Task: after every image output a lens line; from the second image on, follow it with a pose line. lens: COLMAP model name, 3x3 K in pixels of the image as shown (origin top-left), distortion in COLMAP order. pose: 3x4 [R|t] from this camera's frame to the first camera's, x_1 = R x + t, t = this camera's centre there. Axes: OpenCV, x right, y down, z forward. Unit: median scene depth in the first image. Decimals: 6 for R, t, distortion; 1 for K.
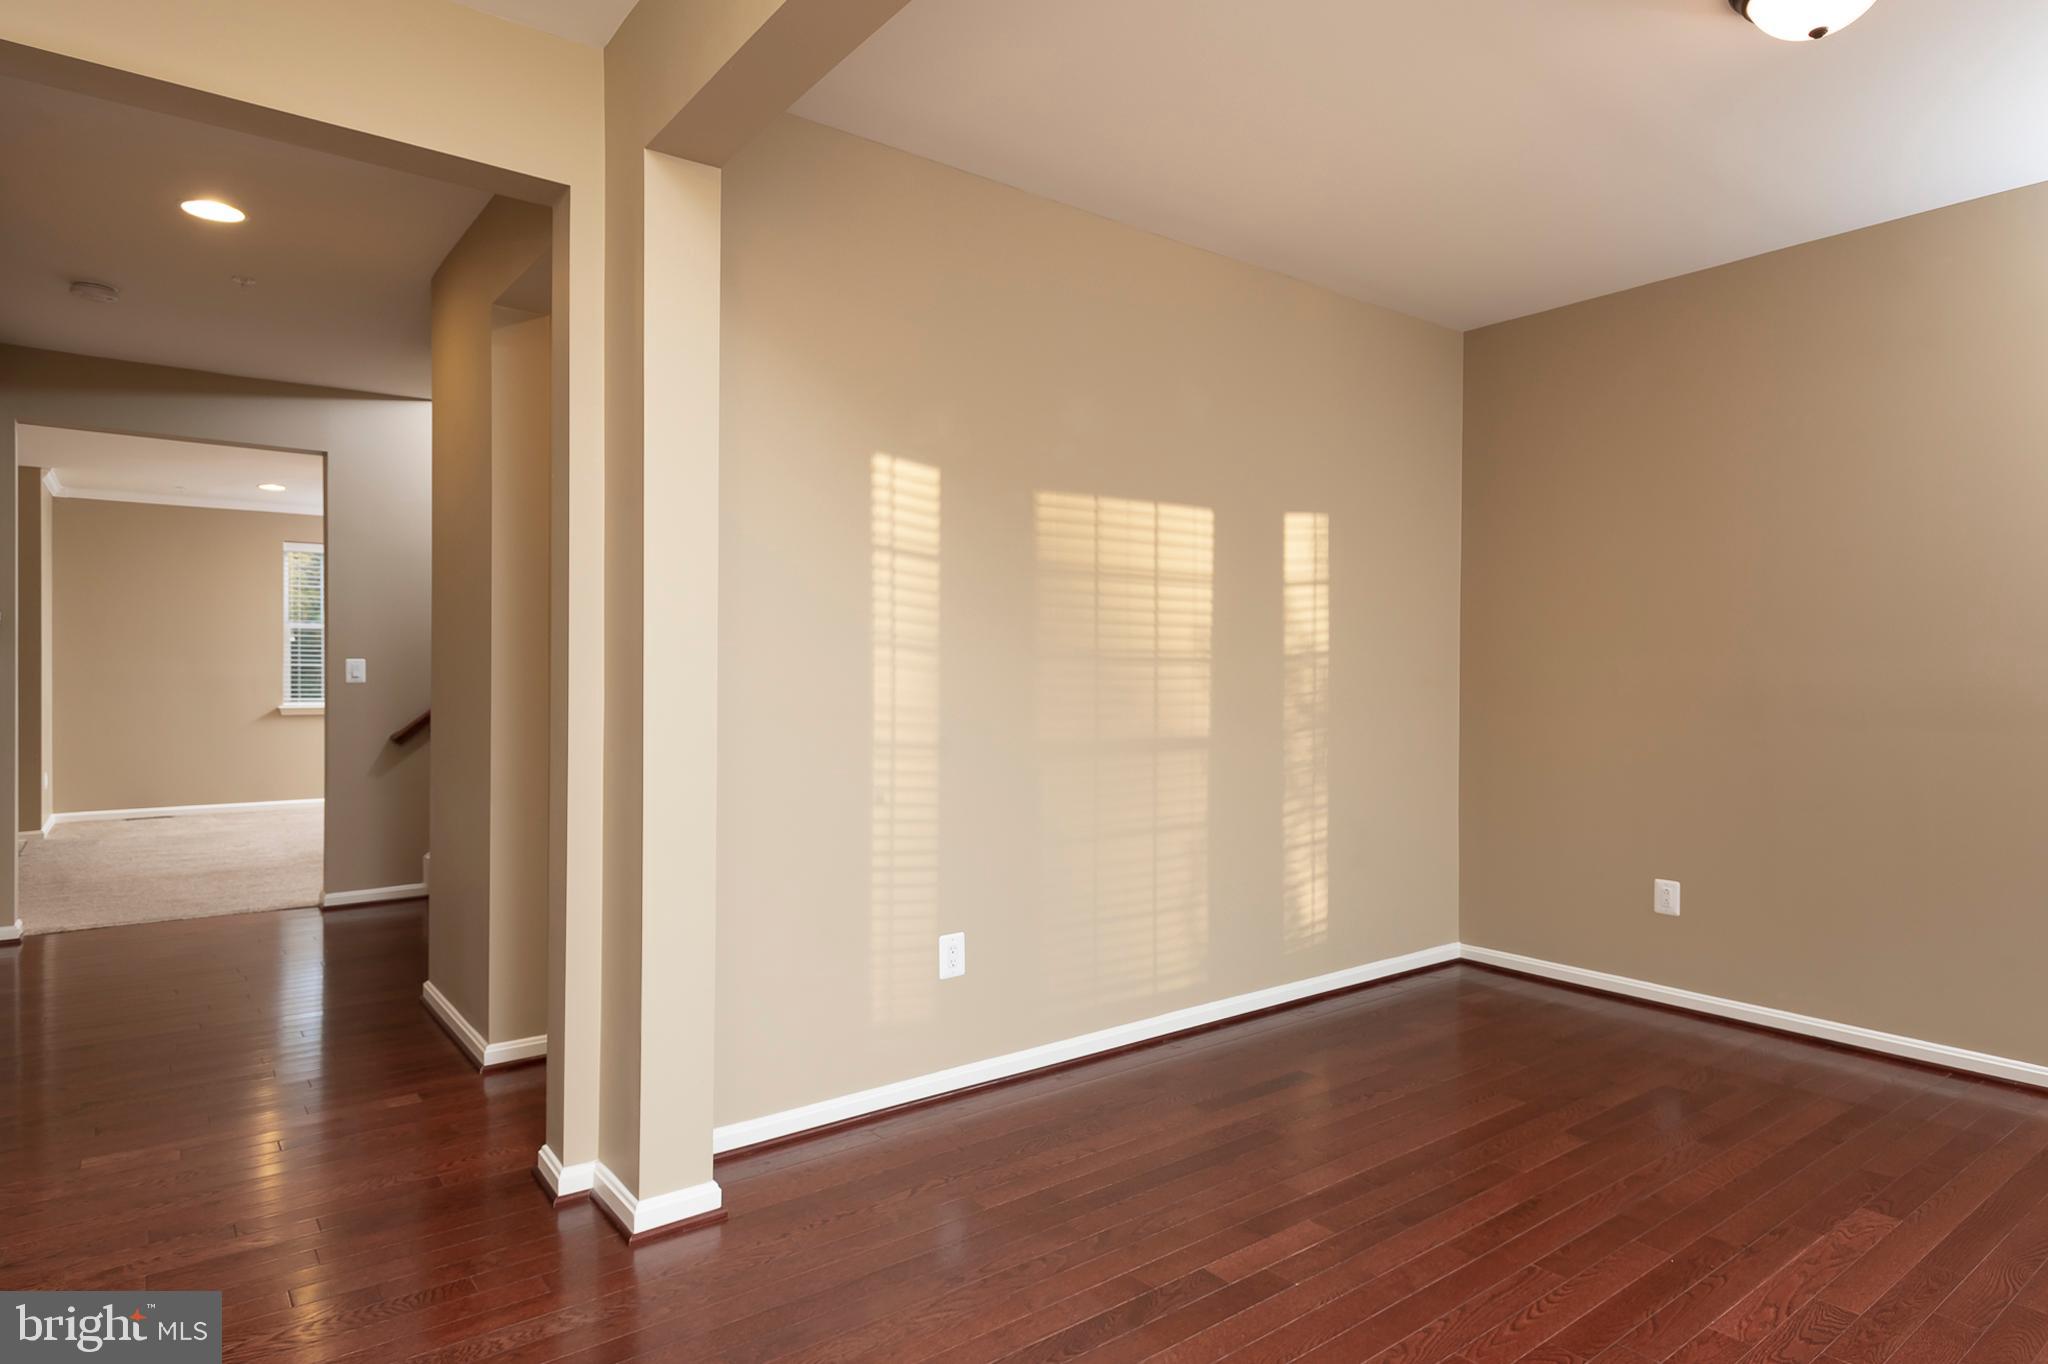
lens RADIAL K [[1146.2, 0, 1022.2], [0, 1146.2, 681.2], [0, 0, 1]] dist [0.021302, -0.001661]
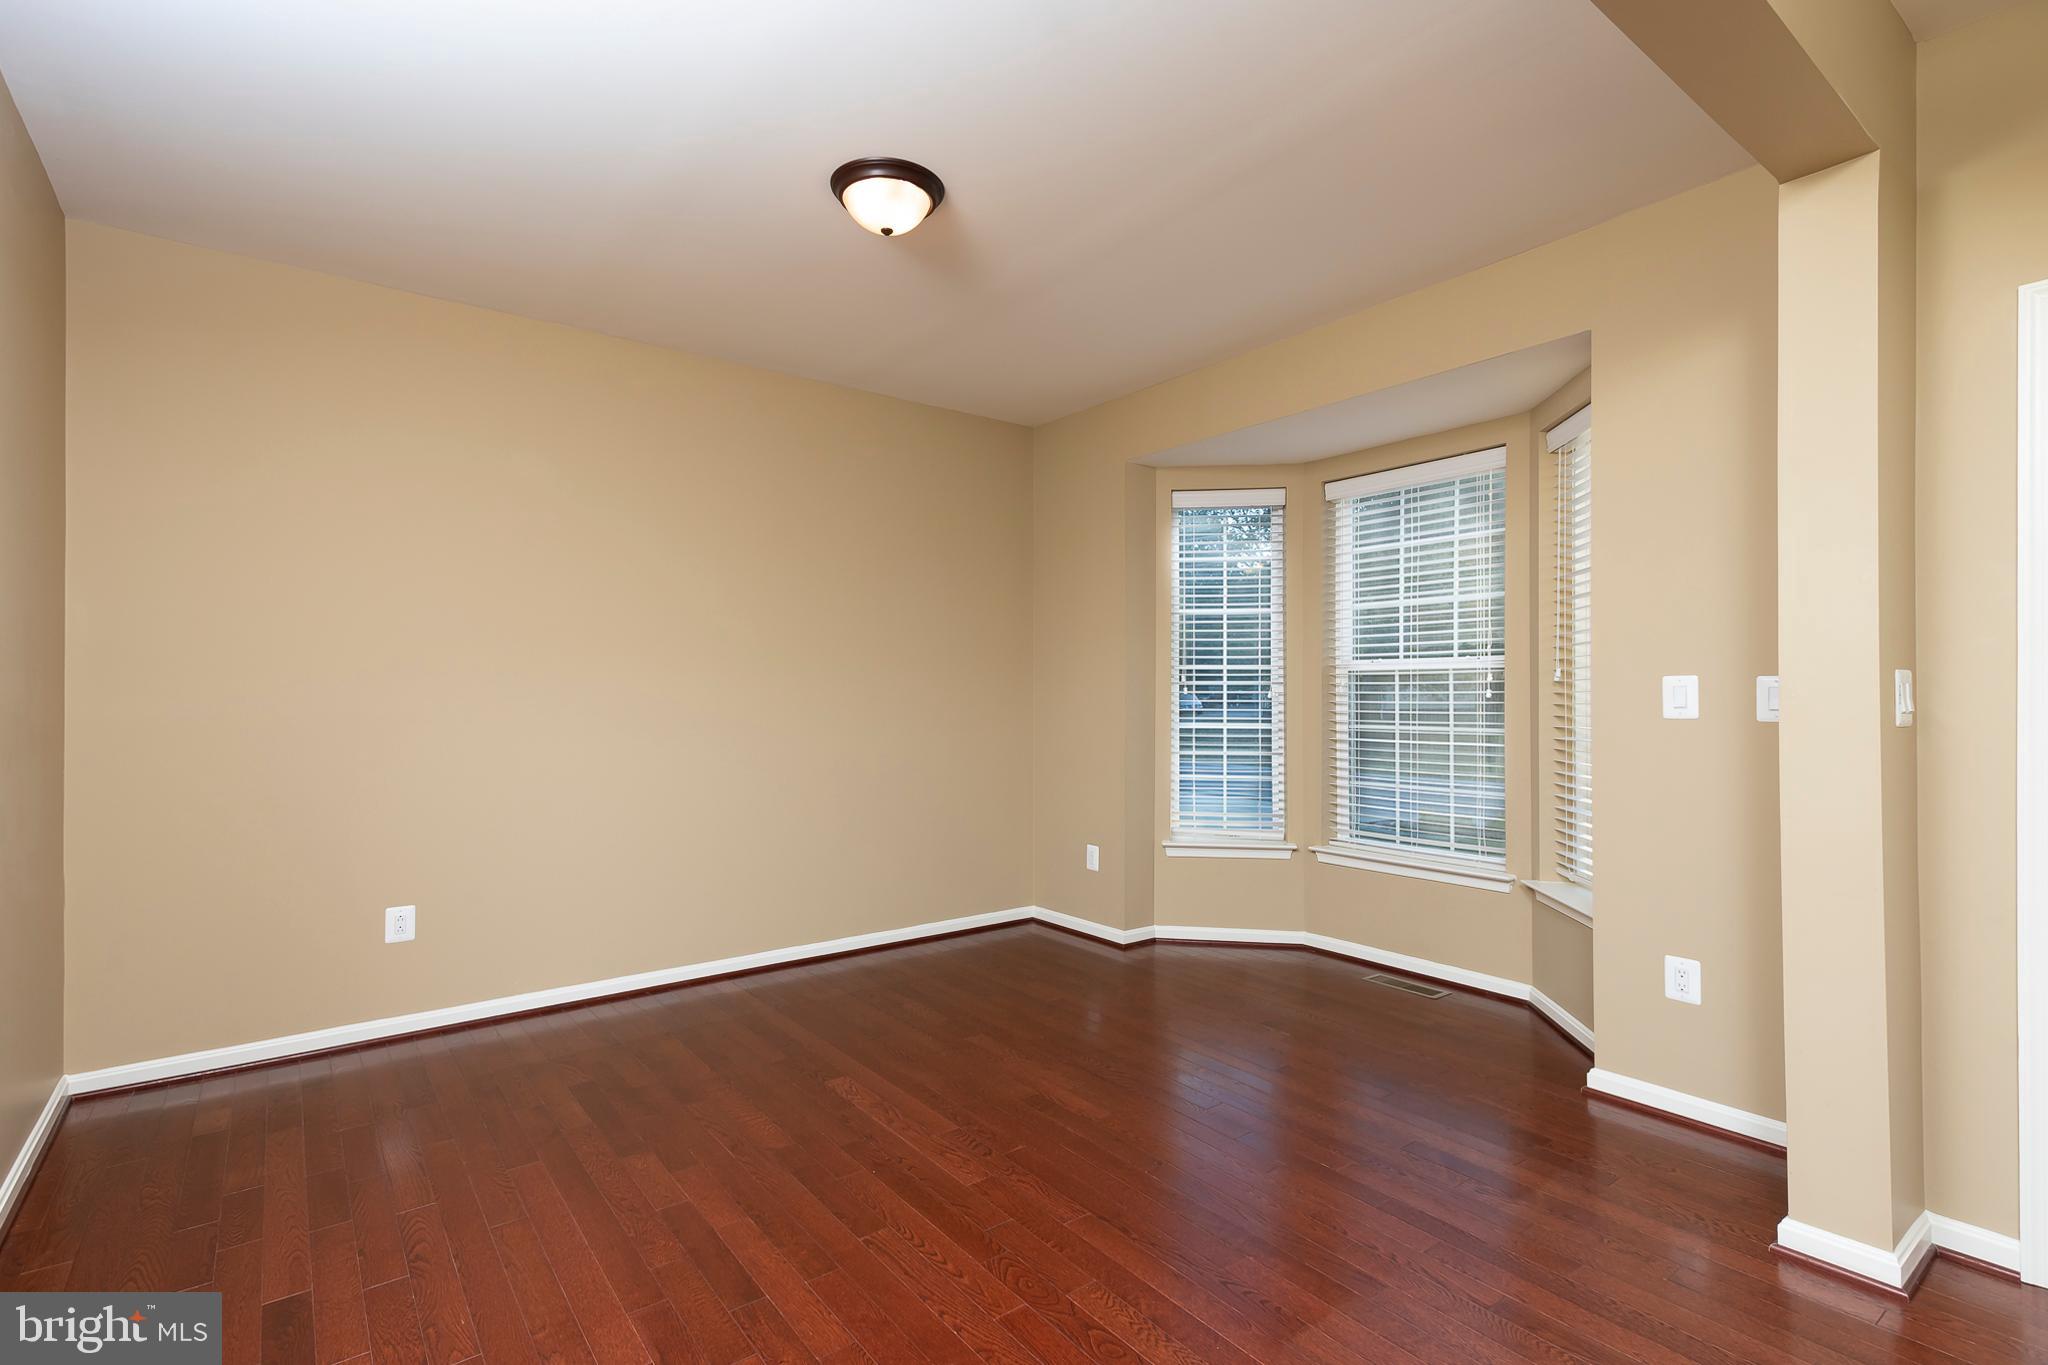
lens RADIAL K [[970.5, 0, 1029.1], [0, 970.5, 680.8], [0, 0, 1]] dist [0.035568, -0.007061]
pose [[-0.007279, 0.011888, 0.999903, -0.450704], [0.003020, 0.999925, -0.011867, -0.005180], [-0.999969, 0.002933, -0.007315, 0.790137]]
